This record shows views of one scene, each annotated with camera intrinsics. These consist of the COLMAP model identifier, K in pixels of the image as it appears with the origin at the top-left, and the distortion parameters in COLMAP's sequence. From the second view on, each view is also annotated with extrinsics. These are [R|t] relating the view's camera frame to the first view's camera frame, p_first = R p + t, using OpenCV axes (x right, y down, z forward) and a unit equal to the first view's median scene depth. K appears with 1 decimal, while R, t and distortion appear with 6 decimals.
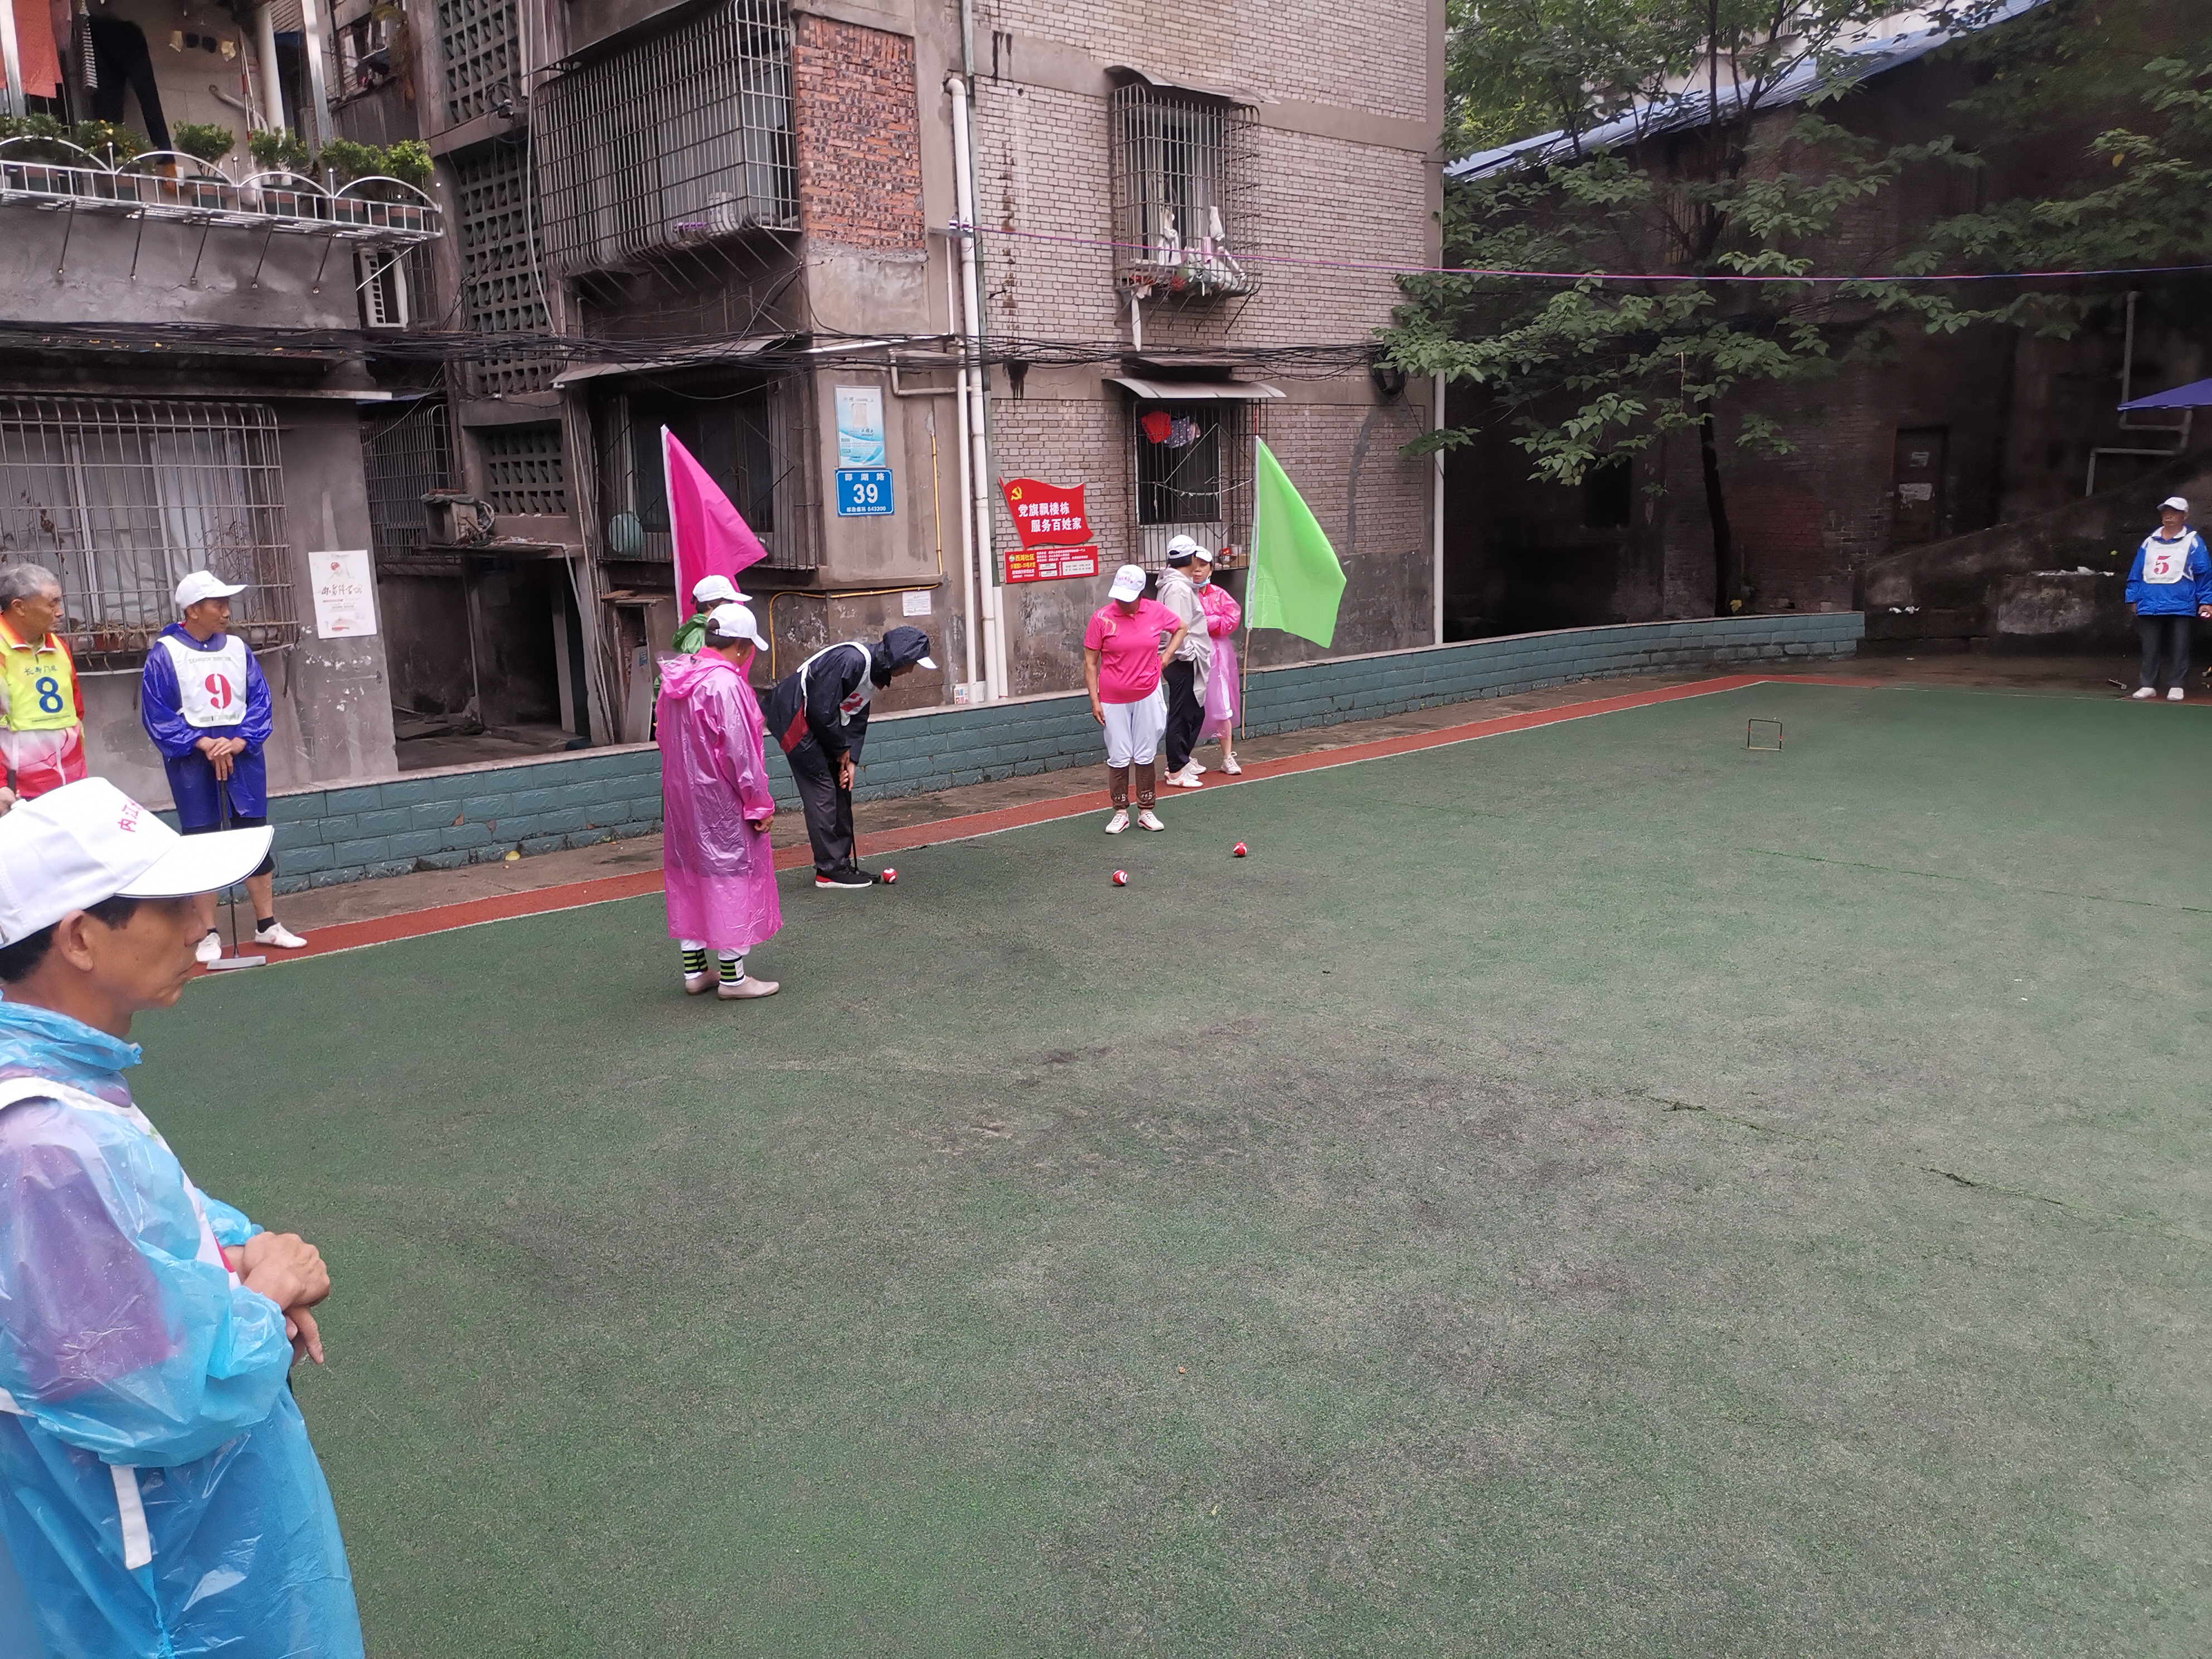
lens RADIAL K [[1771.5, 0, 1090.0], [0, 1771.5, 891.7], [0, 0, 1]] dist [0.047343, -0.013129]
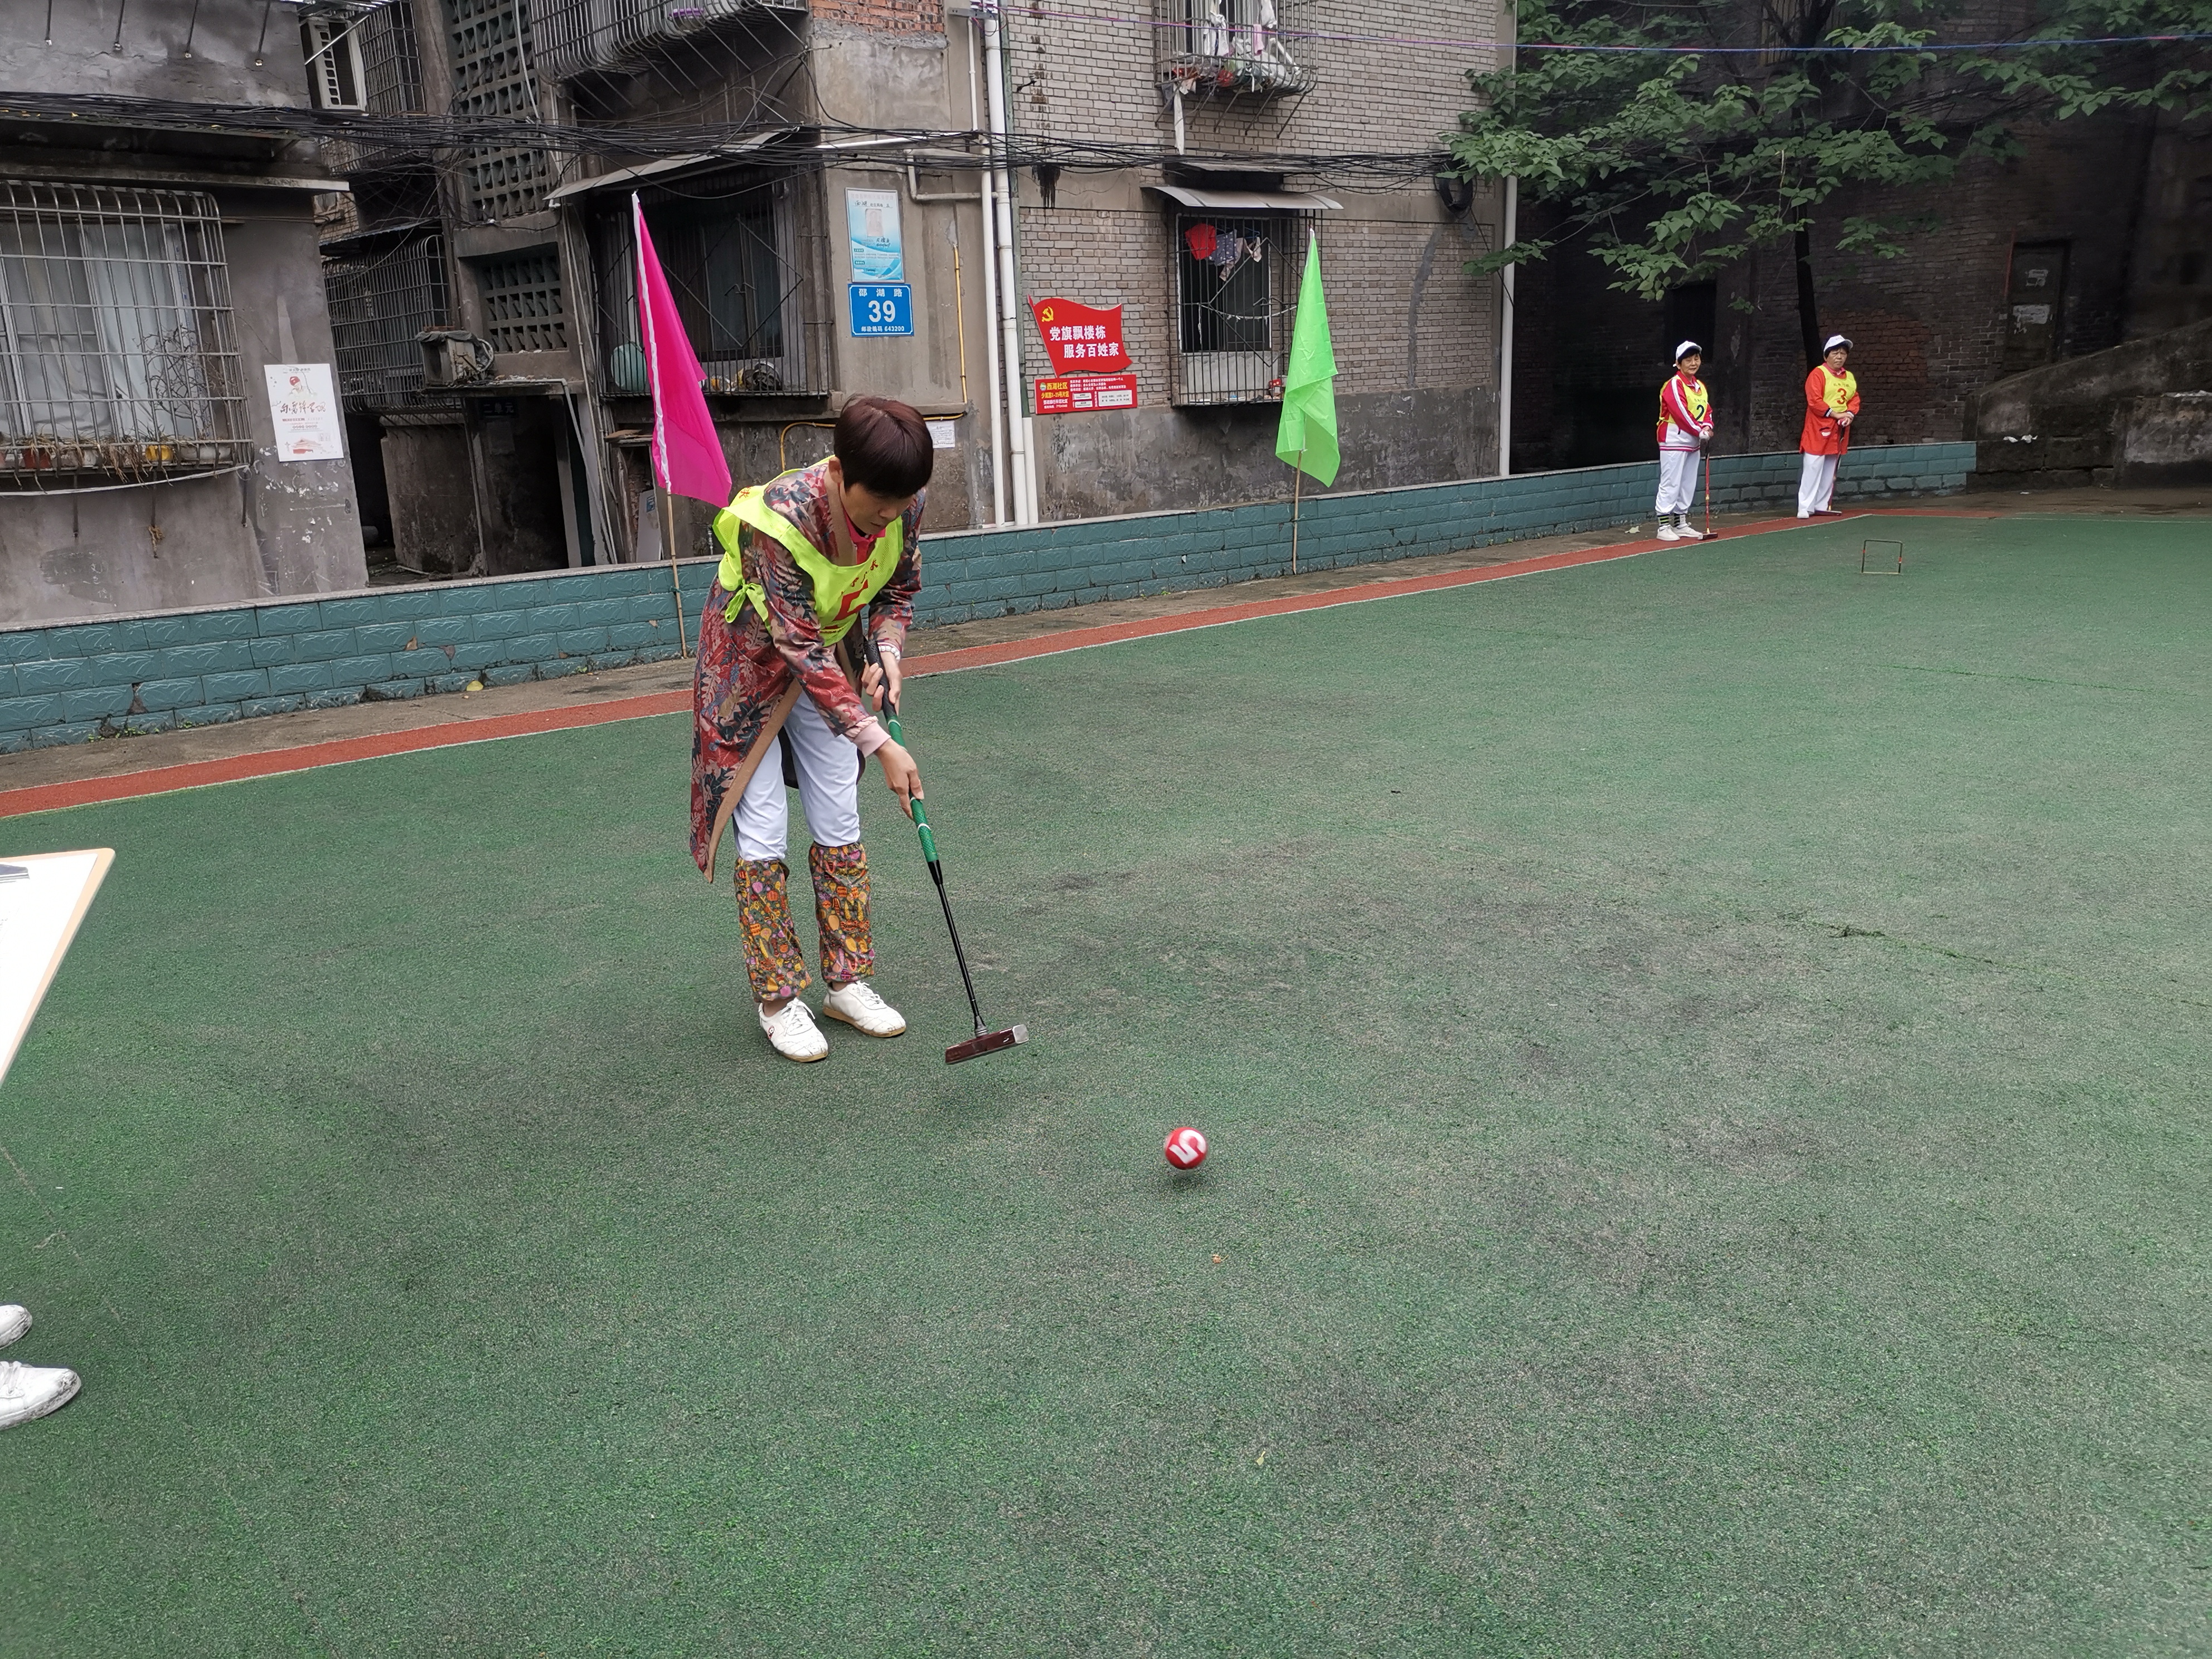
lens RADIAL K [[1771.5, 0, 1101.7], [0, 1771.5, 883.7], [0, 0, 1]] dist [0.047343, -0.013129]
pose [[0.999795, -0.001281, -0.020229, 0.007709], [0.002415, 0.998420, 0.056136, 0.029660], [0.020125, -0.056173, 0.998218, 0.111069]]
